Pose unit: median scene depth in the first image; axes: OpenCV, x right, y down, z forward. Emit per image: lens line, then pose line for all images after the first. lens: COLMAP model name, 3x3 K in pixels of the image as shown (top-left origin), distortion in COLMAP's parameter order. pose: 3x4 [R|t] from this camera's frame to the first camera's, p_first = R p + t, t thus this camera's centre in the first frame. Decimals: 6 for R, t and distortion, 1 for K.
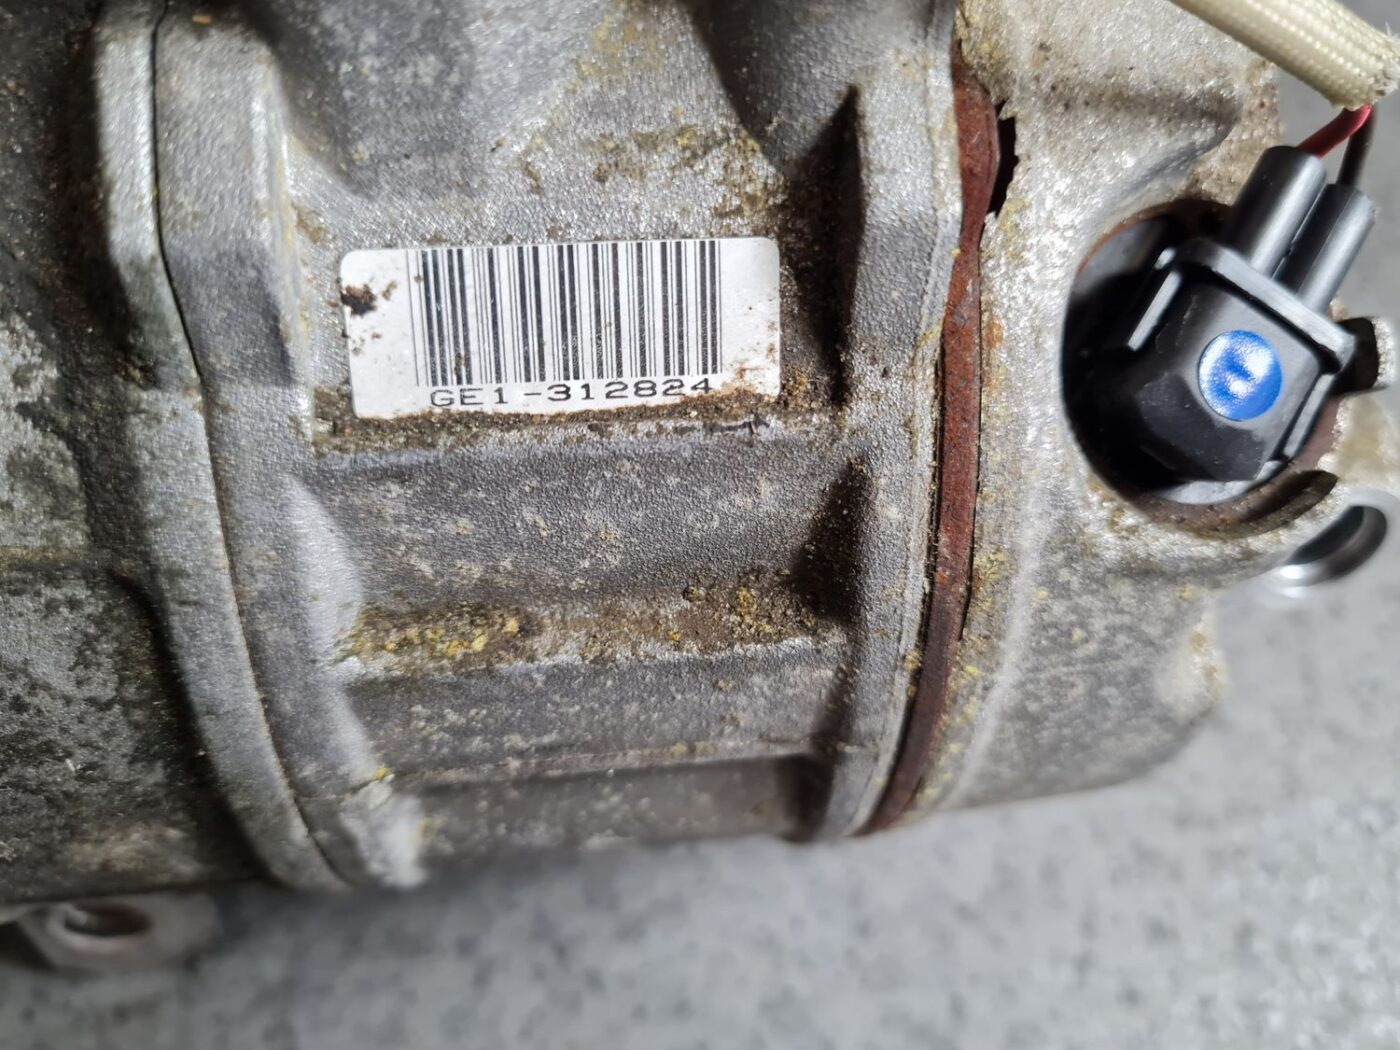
lens RADIAL K [[1149.0, 0, 701.1], [0, 1149.0, 499.4], [0, 0, 1]] dist [-0.056744, -0.002800]
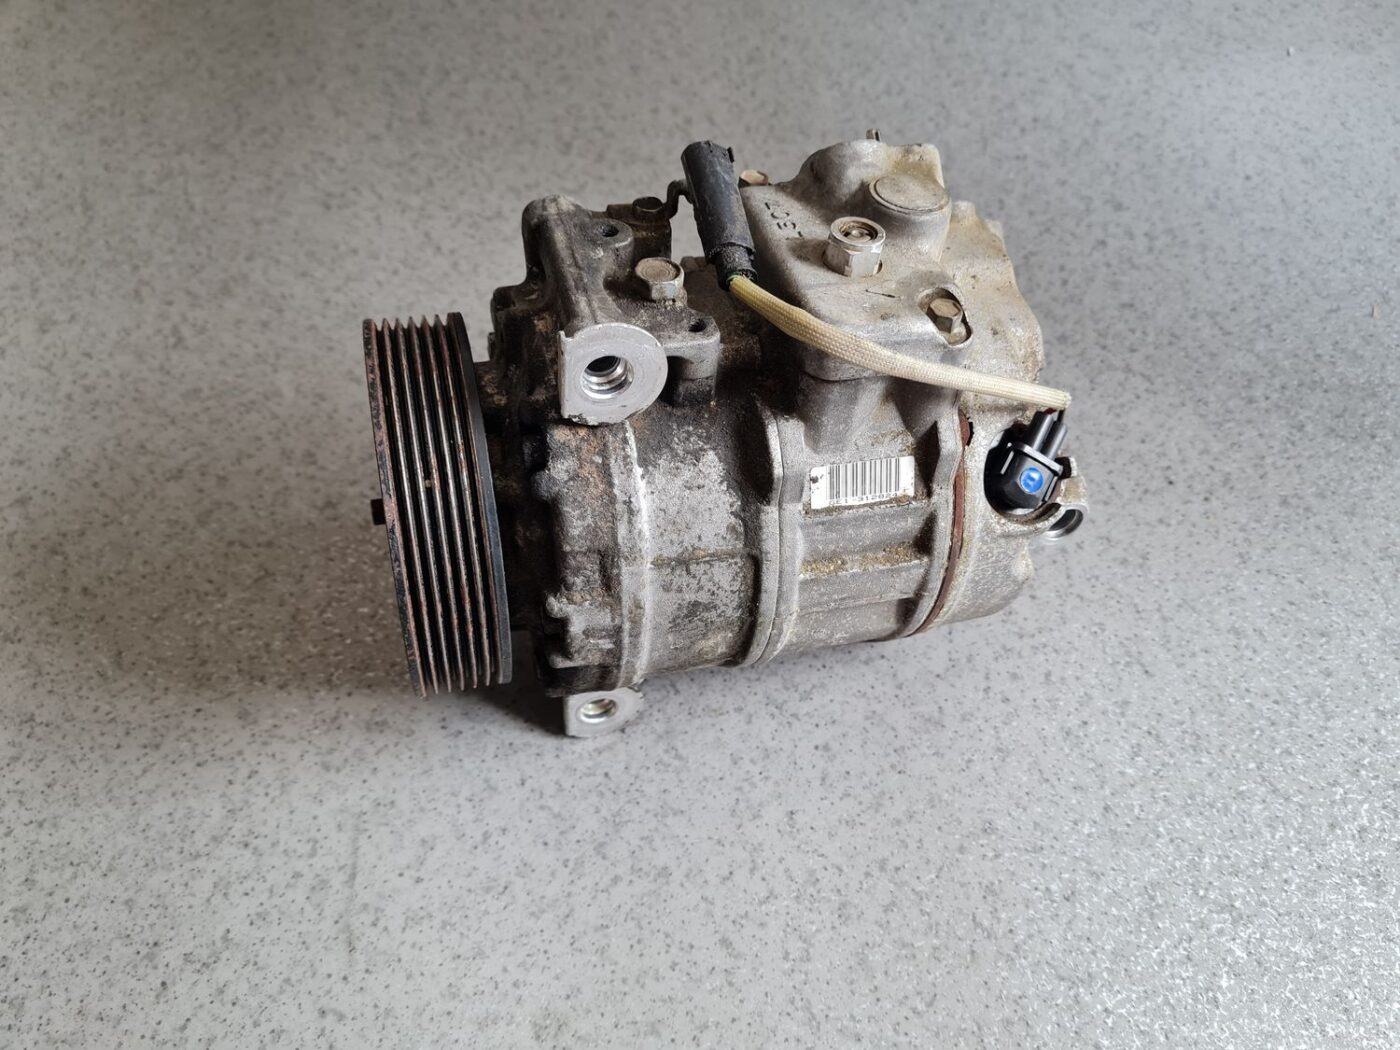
lens RADIAL K [[1069.8, 0, 700.0], [0, 1069.8, 525.0], [0, 0, 1]] dist [0.002979, -0.006303]
pose [[0.989688, -0.064395, 0.127948, -1.038083], [0.060272, 0.997538, 0.035845, -0.155371], [-0.129941, -0.027764, 0.991133, -2.297056]]
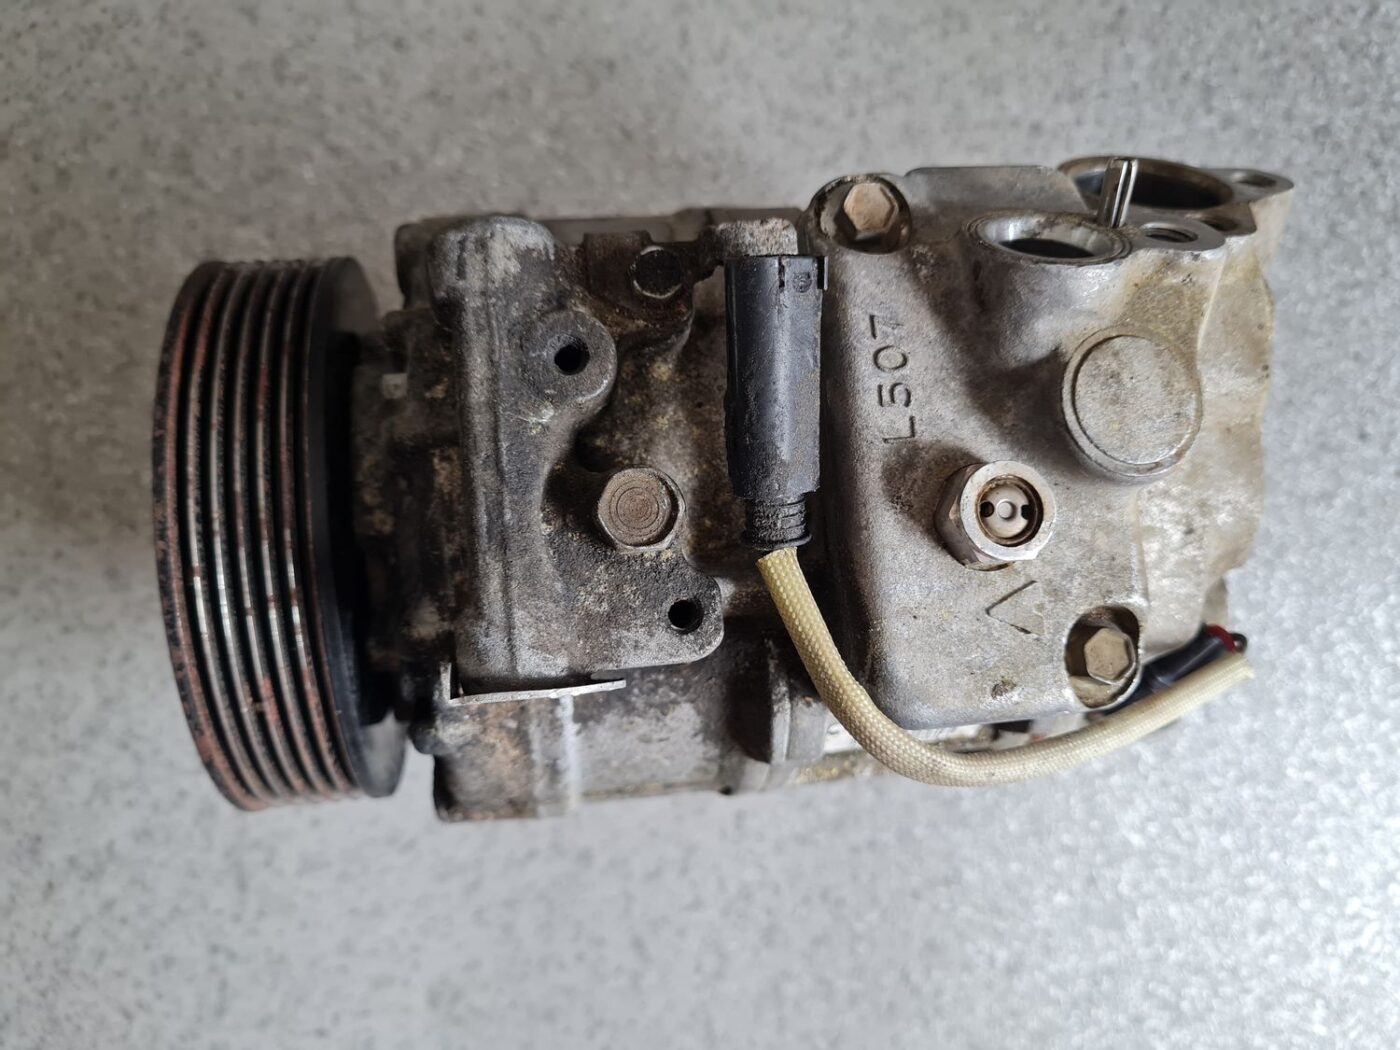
lens RADIAL K [[1093.0, 0, 691.5], [0, 1093.0, 481.0], [0, 0, 1]] dist [-0.011835, -0.008282]
pose [[0.994930, 0.052009, 0.086082, -0.782967], [-0.093950, 0.786094, 0.610926, -1.921575], [-0.035895, -0.615915, 0.786994, -0.561313]]
